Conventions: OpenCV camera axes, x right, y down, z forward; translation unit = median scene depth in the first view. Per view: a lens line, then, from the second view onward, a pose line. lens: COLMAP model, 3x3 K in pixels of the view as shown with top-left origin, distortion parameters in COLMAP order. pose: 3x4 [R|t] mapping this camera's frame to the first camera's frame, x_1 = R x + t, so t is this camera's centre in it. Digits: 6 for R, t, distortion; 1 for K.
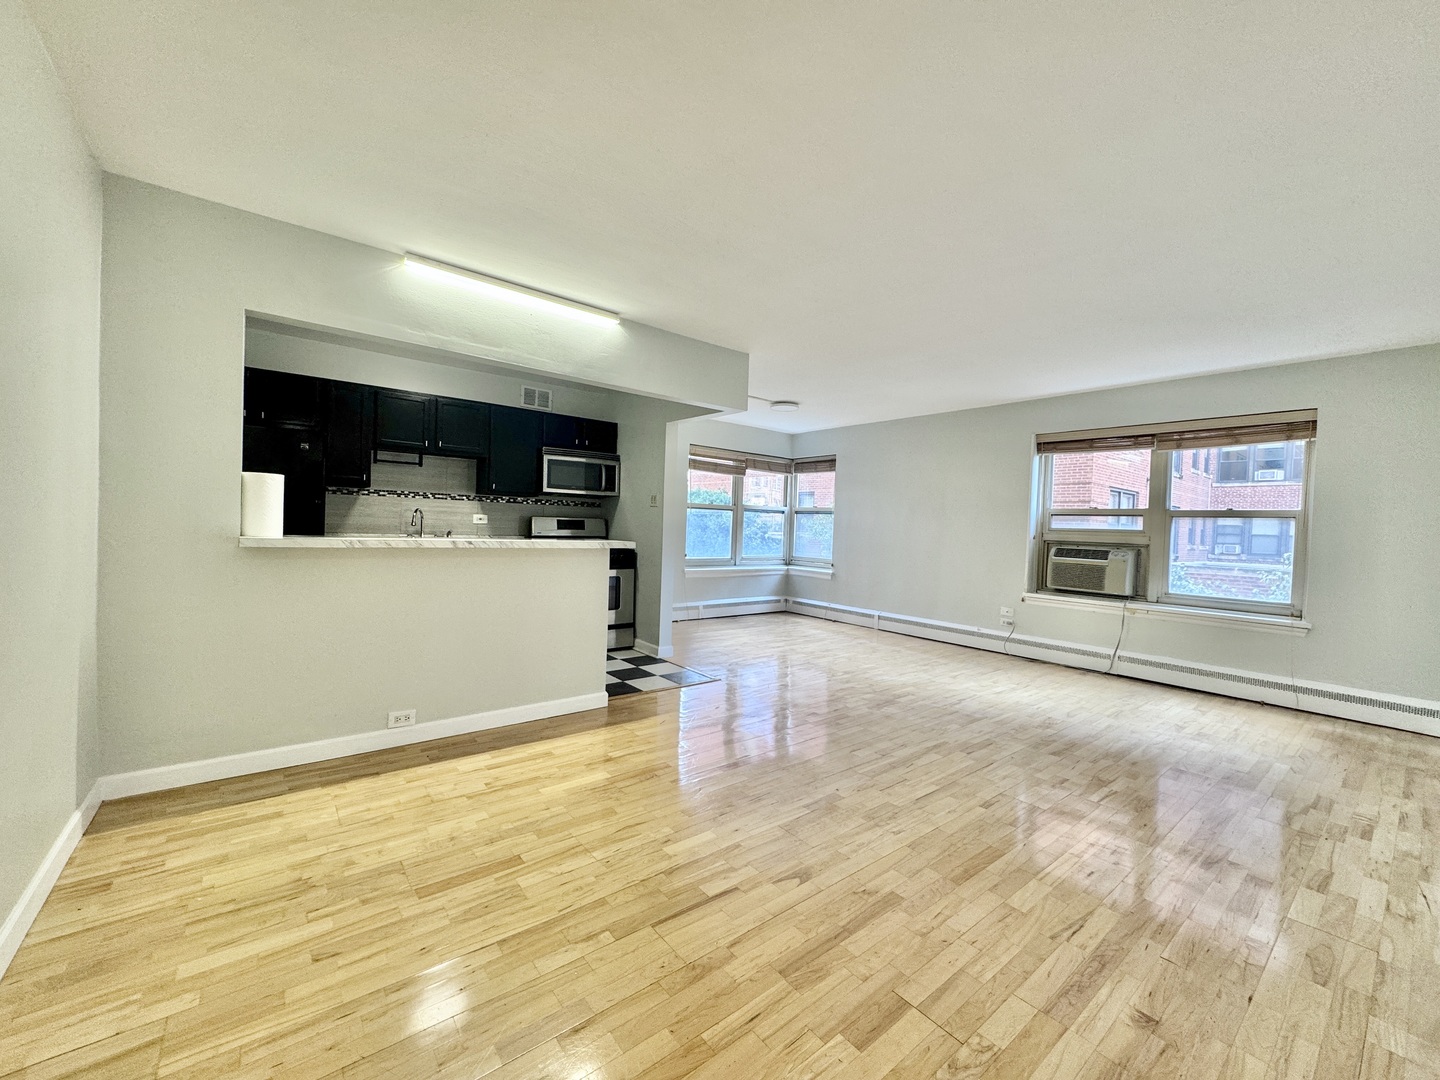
lens RADIAL K [[574.7, 0, 719.2], [0, 574.7, 539.5], [0, 0, 1]] dist [-0.002071, -0.000015]
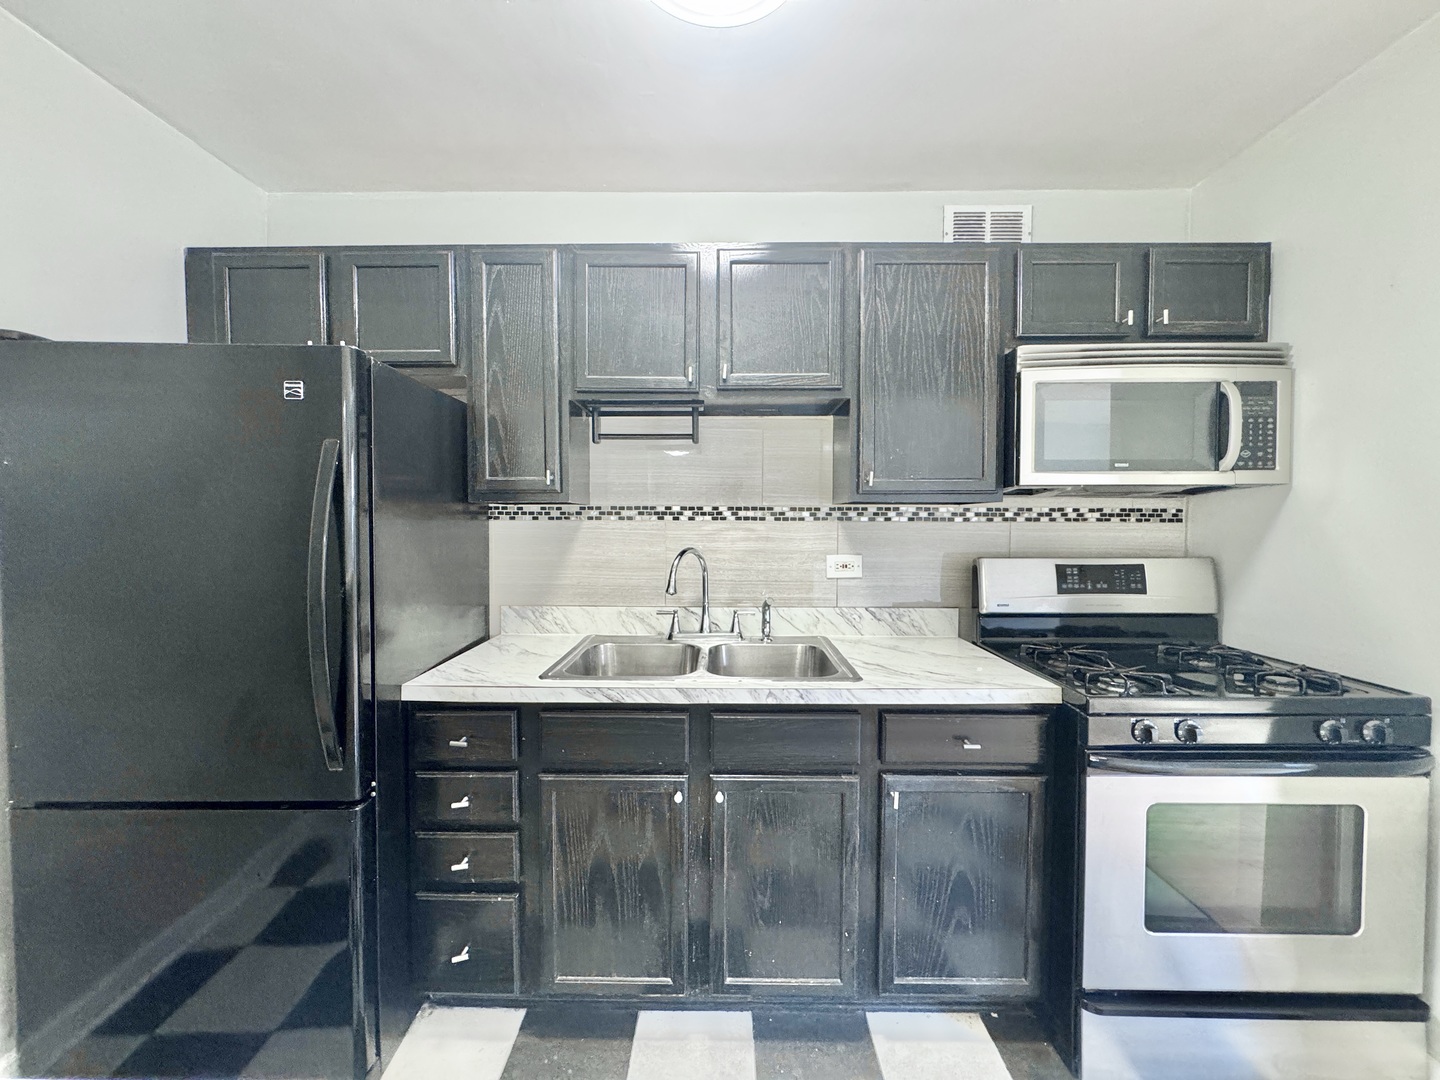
lens RADIAL K [[574.7, 0, 719.2], [0, 574.7, 539.5], [0, 0, 1]] dist [-0.002071, -0.000015]
pose [[0.774337, -0.013444, -0.632630, -0.244403], [0.008929, 0.999907, -0.010321, -0.053137], [0.632710, 0.002343, 0.774385, 0.671998]]
